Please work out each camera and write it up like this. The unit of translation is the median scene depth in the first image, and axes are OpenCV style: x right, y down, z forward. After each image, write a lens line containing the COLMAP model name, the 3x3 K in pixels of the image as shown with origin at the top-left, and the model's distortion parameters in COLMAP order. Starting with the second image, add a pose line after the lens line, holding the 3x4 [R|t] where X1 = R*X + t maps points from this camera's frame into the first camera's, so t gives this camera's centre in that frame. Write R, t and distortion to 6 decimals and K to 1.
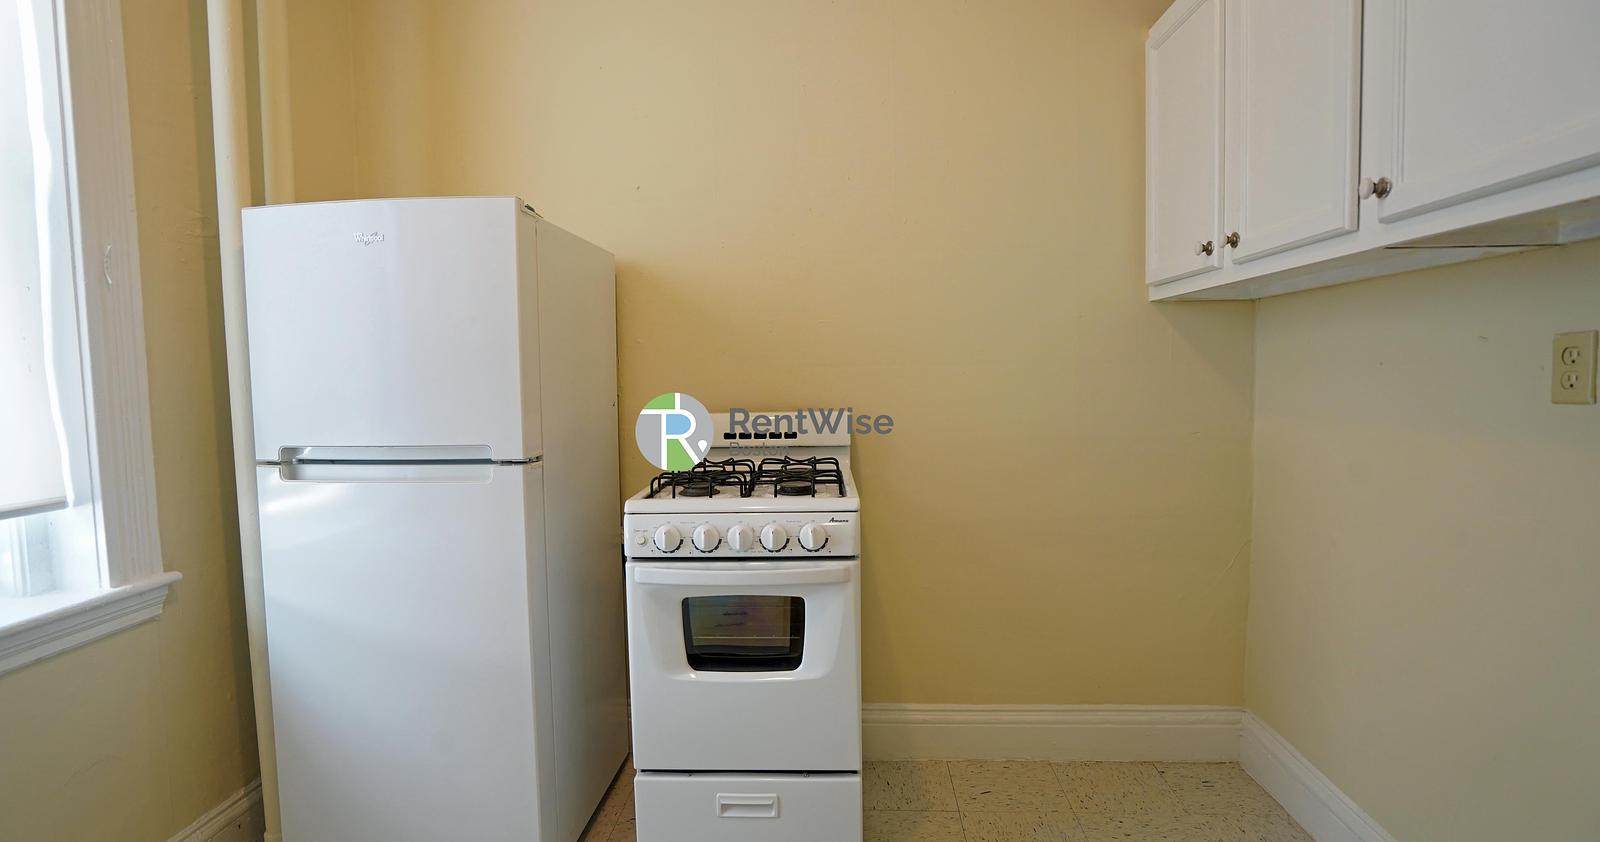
lens RADIAL K [[749.7, 0, 816.8], [0, 749.7, 430.2], [0, 0, 1]] dist [-0.061168, 0.025707]
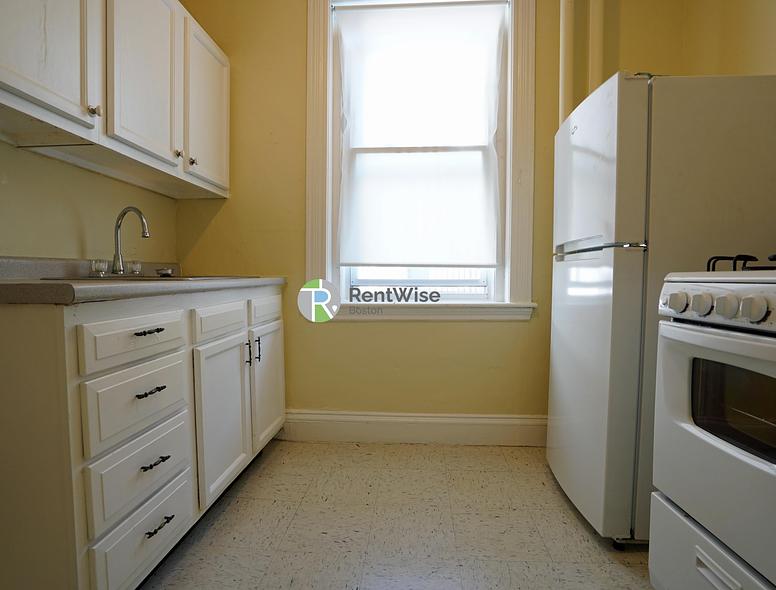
lens RADIAL K [[417.7, 0, 385.4], [0, 417.7, 297.6], [0, 0, 1]] dist [-0.068023, 0.033029]
pose [[-0.012518, 0.062835, -0.997945, 0.442824], [-0.081883, 0.994607, 0.063652, 0.133953], [0.996563, 0.082512, -0.007305, 0.531172]]
